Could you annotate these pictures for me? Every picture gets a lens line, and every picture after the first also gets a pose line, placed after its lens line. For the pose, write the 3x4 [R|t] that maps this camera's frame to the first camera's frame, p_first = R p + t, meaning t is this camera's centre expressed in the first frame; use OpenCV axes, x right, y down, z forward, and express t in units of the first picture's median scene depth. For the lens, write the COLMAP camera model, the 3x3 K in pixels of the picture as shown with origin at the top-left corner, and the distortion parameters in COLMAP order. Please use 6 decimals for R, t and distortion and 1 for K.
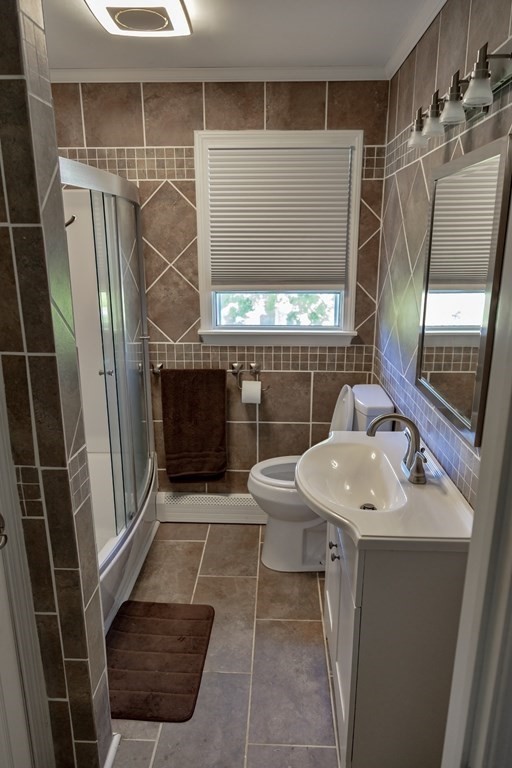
lens RADIAL K [[510.8, 0, 256.0], [0, 510.8, 384.0], [0, 0, 1]] dist [0.010960, 0.000222]
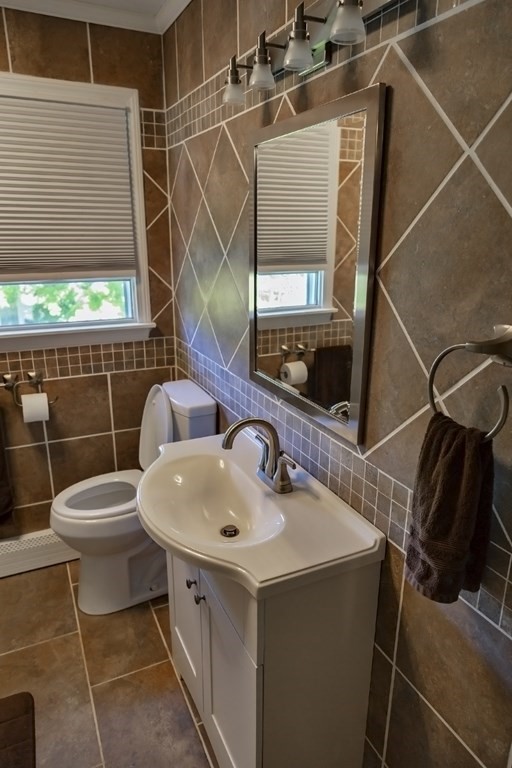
lens RADIAL K [[500.4, 0, 256.0], [0, 500.4, 384.0], [0, 0, 1]] dist [-0.000992, 0.000554]
pose [[0.884456, -0.130328, 0.448053, -0.053434], [0.117298, 0.991468, 0.056849, -0.027263], [-0.451639, 0.002275, 0.892198, 0.152233]]
